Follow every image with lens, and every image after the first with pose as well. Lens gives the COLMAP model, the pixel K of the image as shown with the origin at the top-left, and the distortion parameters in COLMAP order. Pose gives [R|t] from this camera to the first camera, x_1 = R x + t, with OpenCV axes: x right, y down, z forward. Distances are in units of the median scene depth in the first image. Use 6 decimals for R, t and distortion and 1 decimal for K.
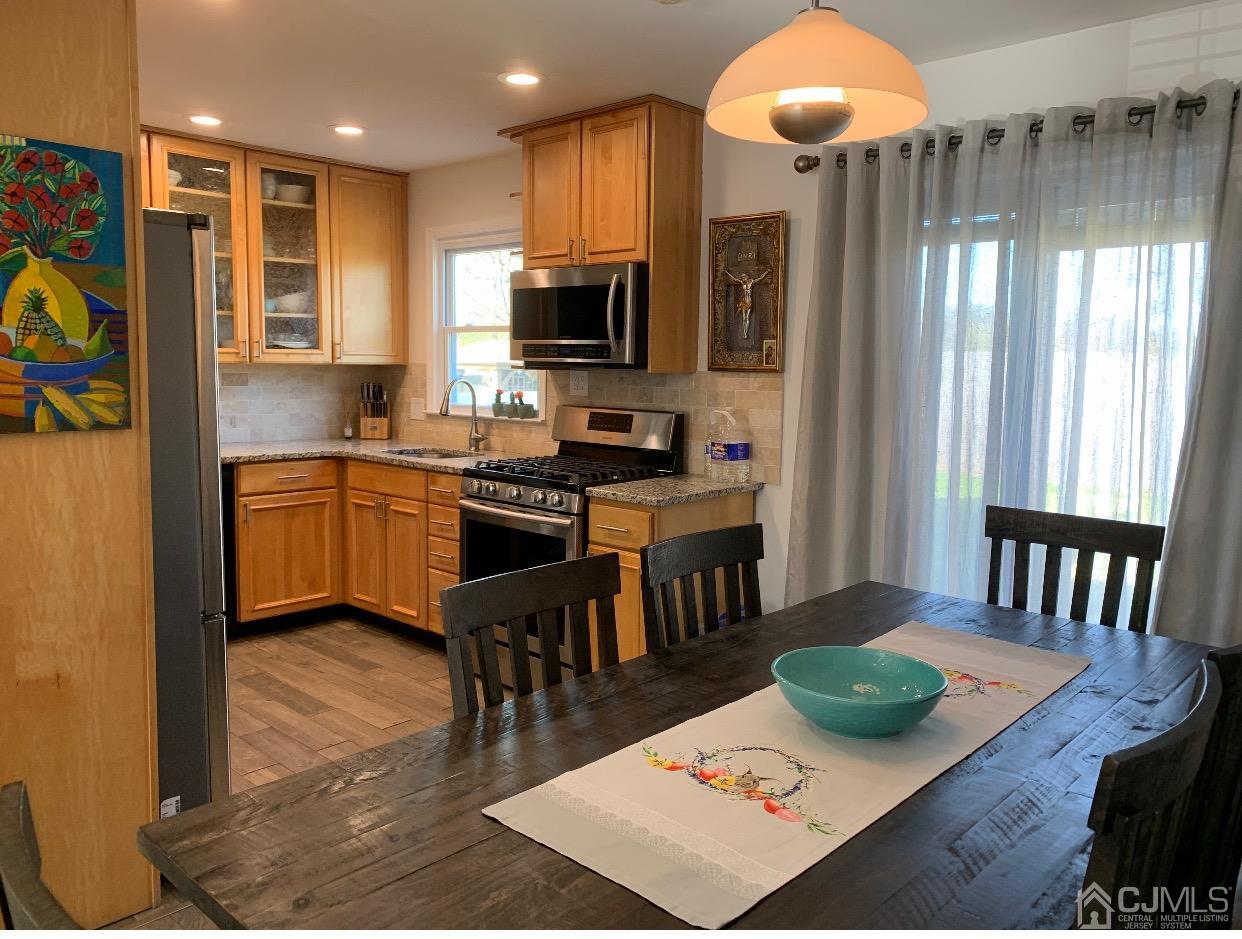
lens RADIAL K [[958.8, 0, 621.0], [0, 958.8, 469.5], [0, 0, 1]] dist [0.056898, -0.006346]
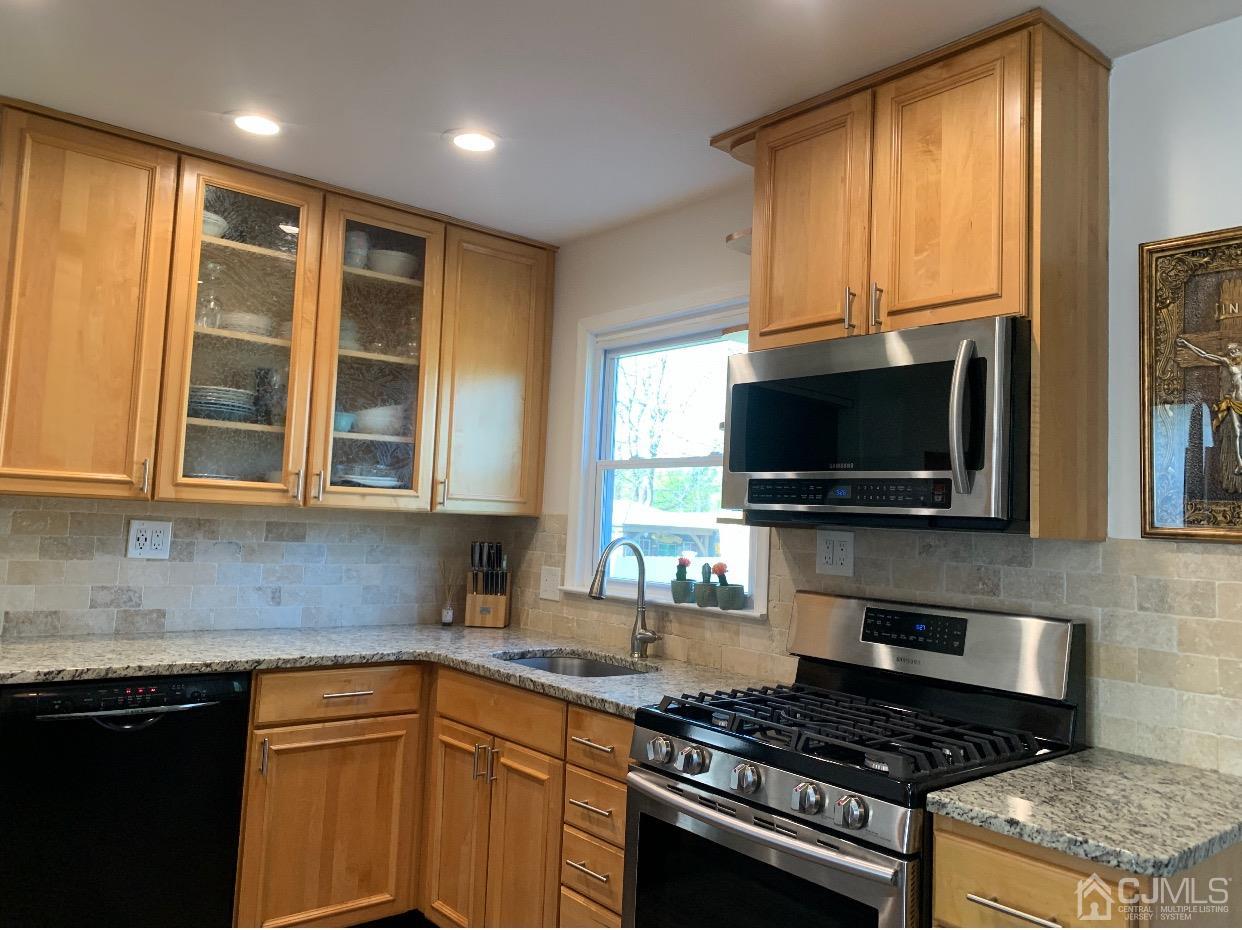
lens RADIAL K [[974.1, 0, 621.0], [0, 974.1, 465.0], [0, 0, 1]] dist [0.000335, -0.000735]
pose [[0.991681, 0.018573, -0.127371, -0.092390], [-0.040161, 0.984783, -0.169083, -0.036715], [0.122292, 0.172792, 0.977337, 0.388618]]
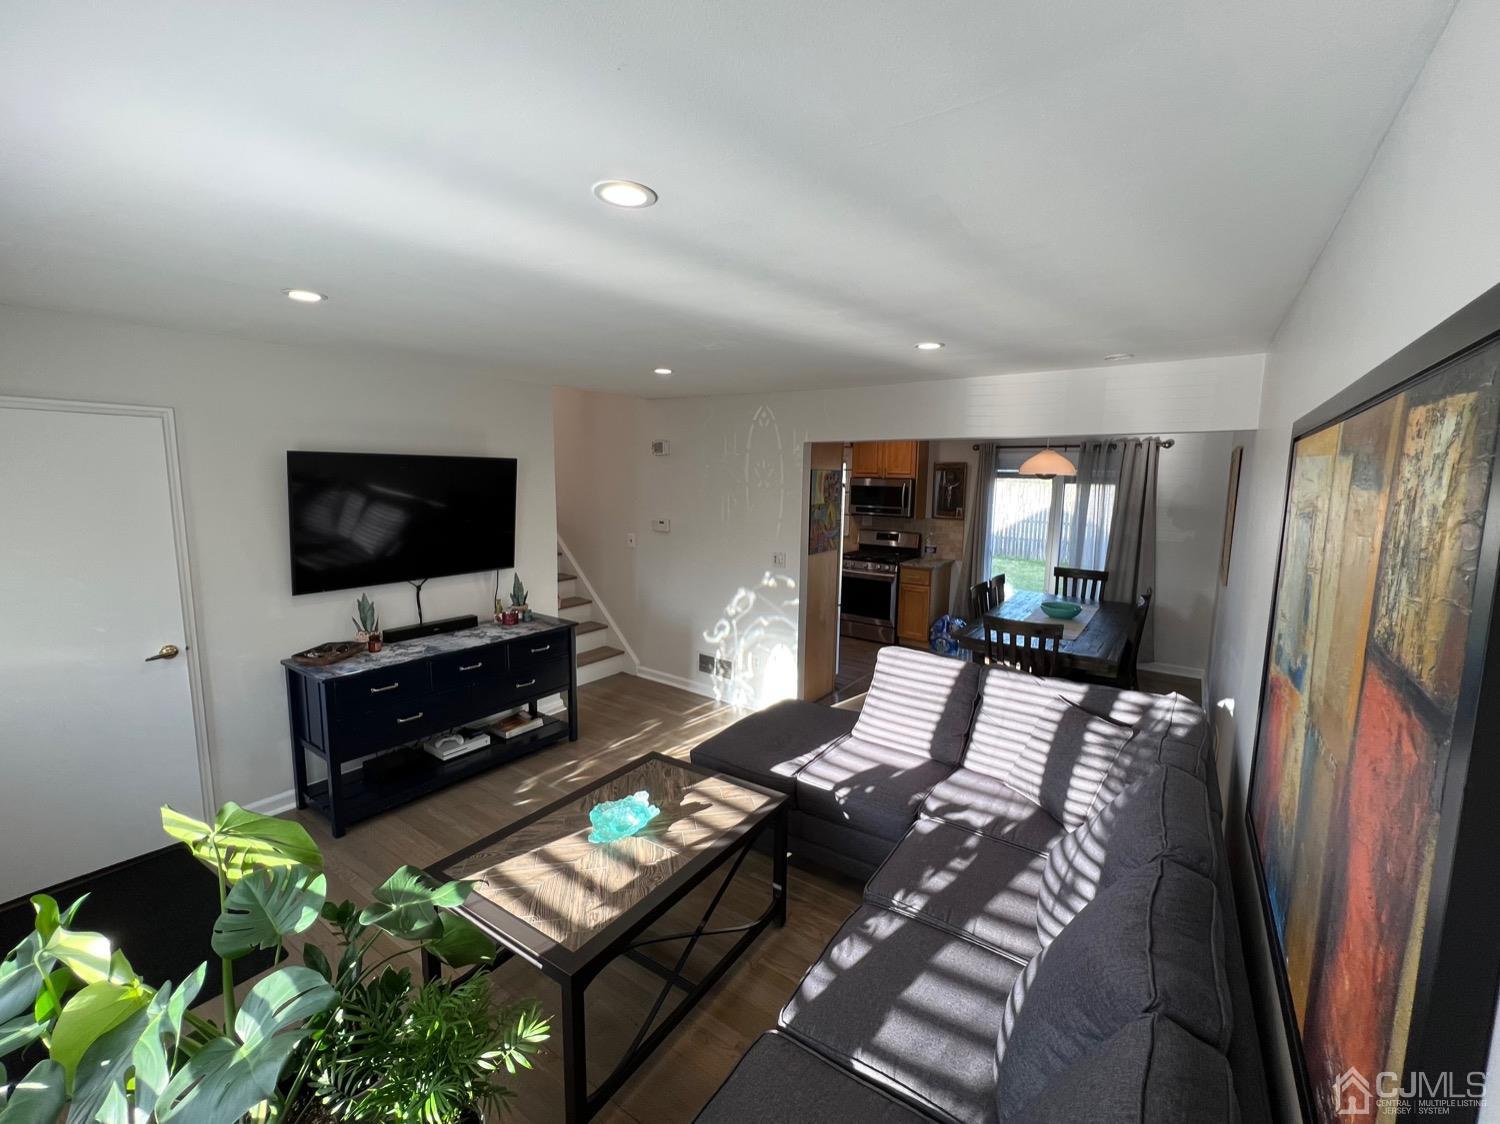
lens RADIAL K [[614.3, 0, 750.0], [0, 614.3, 562.0], [0, 0, 1]] dist [-0.000001, -0.000014]
pose [[0.988514, -0.019758, 0.149834, -0.553005], [0.015653, 0.999470, 0.028526, -0.030446], [-0.150318, -0.025853, 0.988300, -0.514350]]
